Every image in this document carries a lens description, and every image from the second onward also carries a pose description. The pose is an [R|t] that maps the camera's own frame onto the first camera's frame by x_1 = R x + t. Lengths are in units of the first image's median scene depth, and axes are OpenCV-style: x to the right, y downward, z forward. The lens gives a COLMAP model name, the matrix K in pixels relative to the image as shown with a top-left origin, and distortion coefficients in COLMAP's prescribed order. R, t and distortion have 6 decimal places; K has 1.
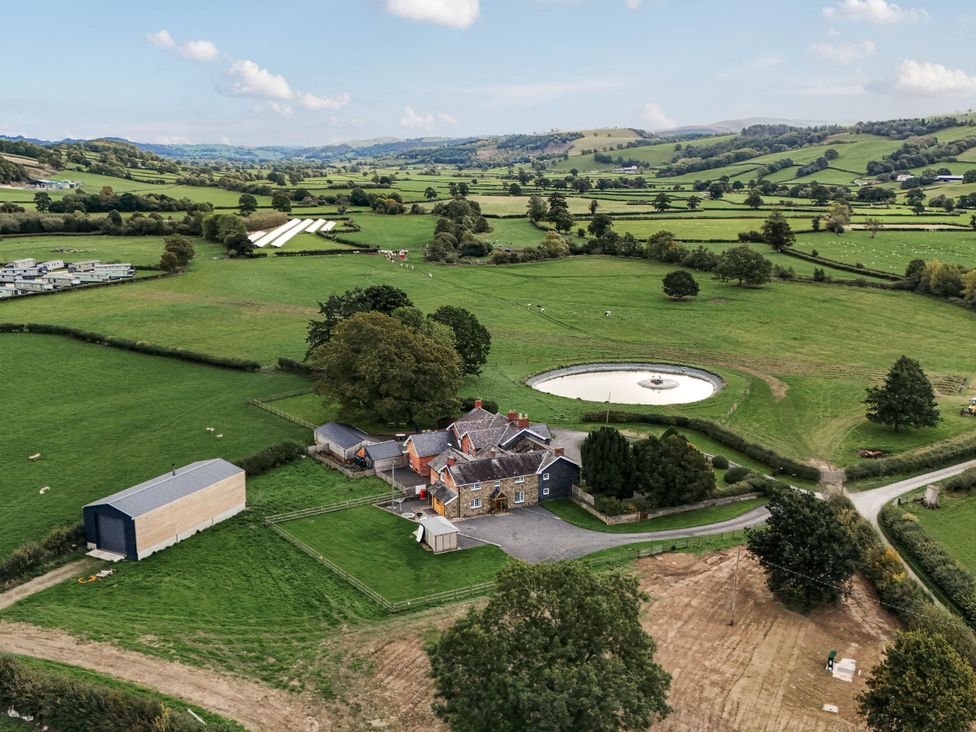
lens RADIAL K [[954.1, 0, 488.0], [0, 954.1, 366.0], [0, 0, 1]] dist [0.145131, -0.299582]
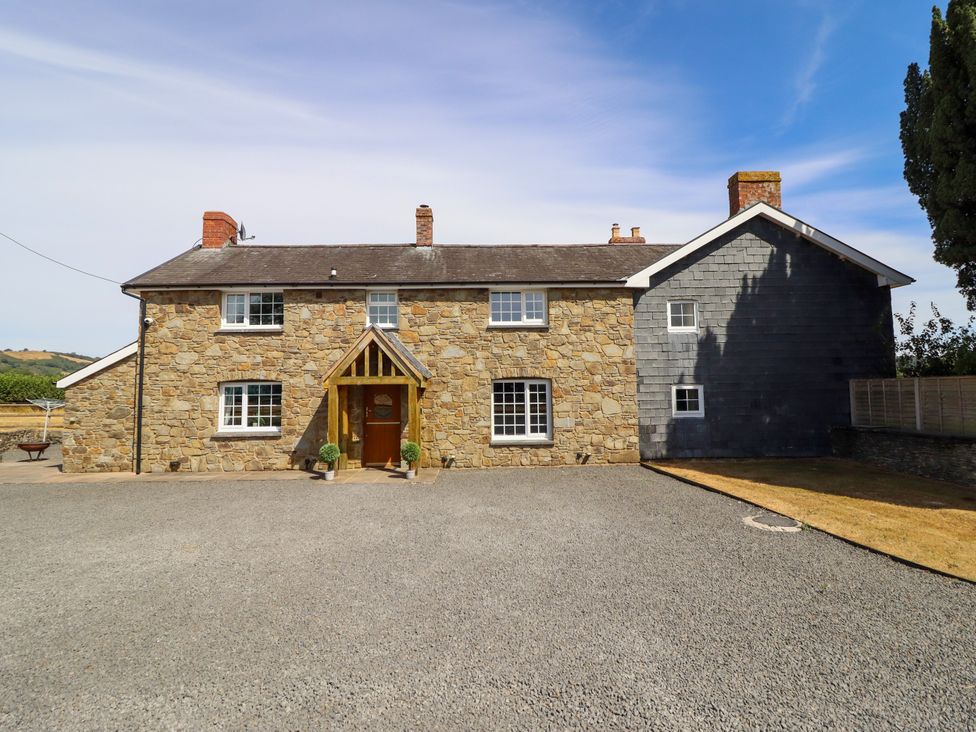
lens RADIAL K [[506.7, 0, 493.3], [0, 506.7, 353.0], [0, 0, 1]] dist [0.001937, -0.014447]
pose [[0.914132, -0.050384, -0.402273, 0.058949], [-0.069198, 0.958296, -0.277273, 0.135474], [0.399467, 0.281300, 0.872523, 0.804847]]
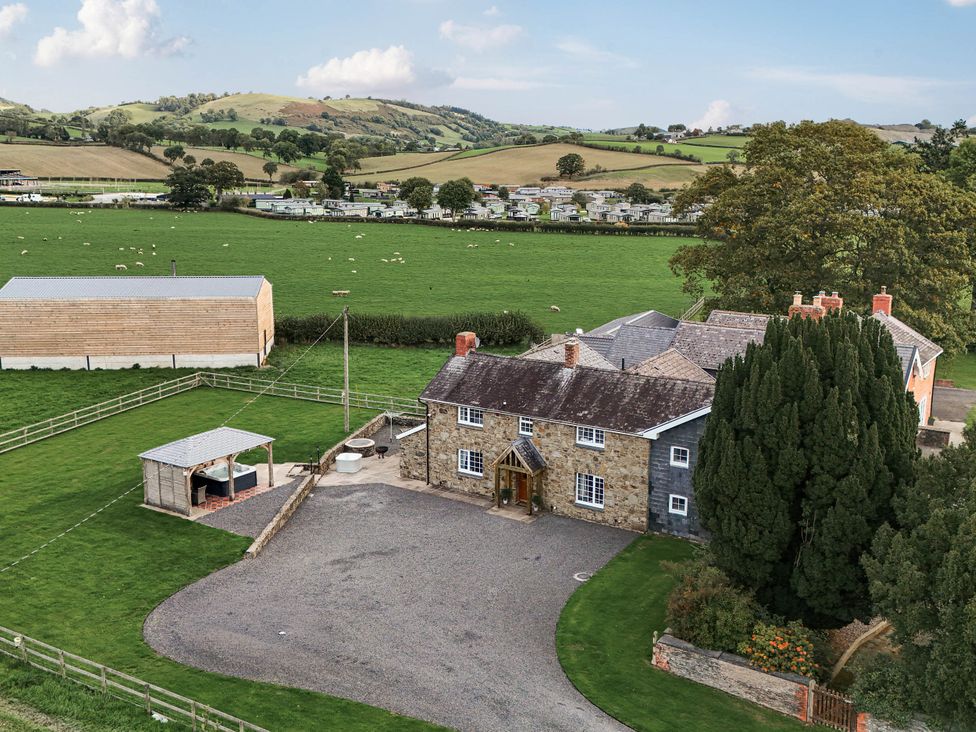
lens RADIAL K [[954.1, 0, 488.0], [0, 954.1, 366.0], [0, 0, 1]] dist [0.145131, -0.299582]
pose [[0.516865, 0.170248, -0.838967, 0.253047], [-0.186312, 0.978905, 0.083863, 0.064693], [0.835547, 0.112964, 0.537681, 0.693986]]
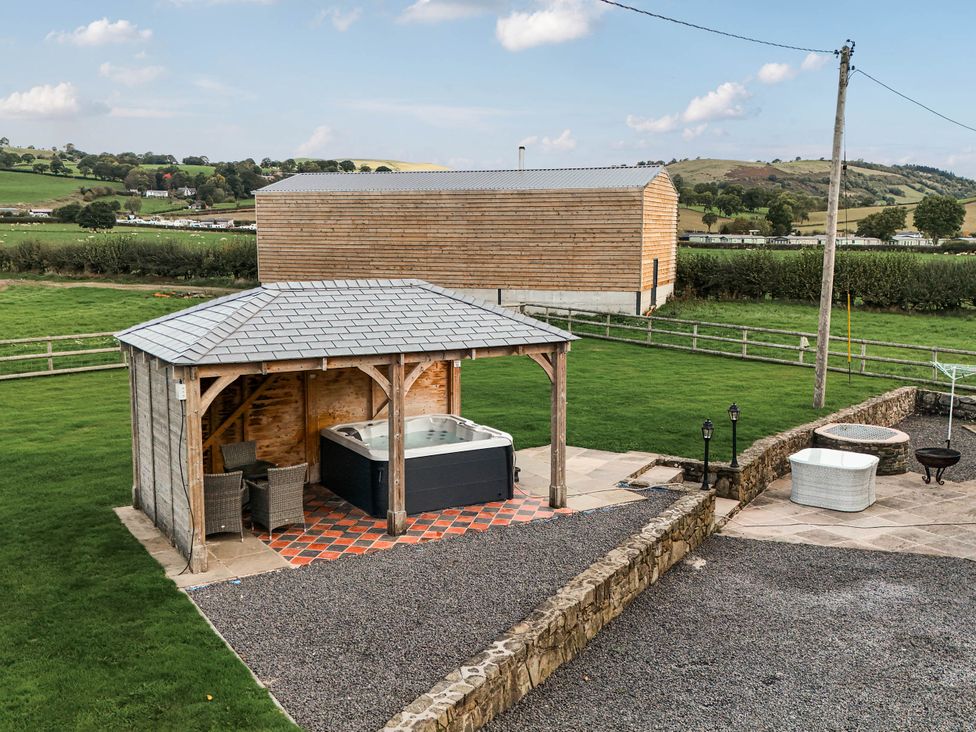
lens RADIAL K [[957.0, 0, 488.0], [0, 957.0, 366.0], [0, 0, 1]] dist [0.110045, -0.165444]
pose [[0.100046, 0.131672, -0.986232, 0.045629], [-0.221589, 0.969260, 0.106928, 0.121606], [0.969994, 0.207841, 0.126147, 0.787623]]
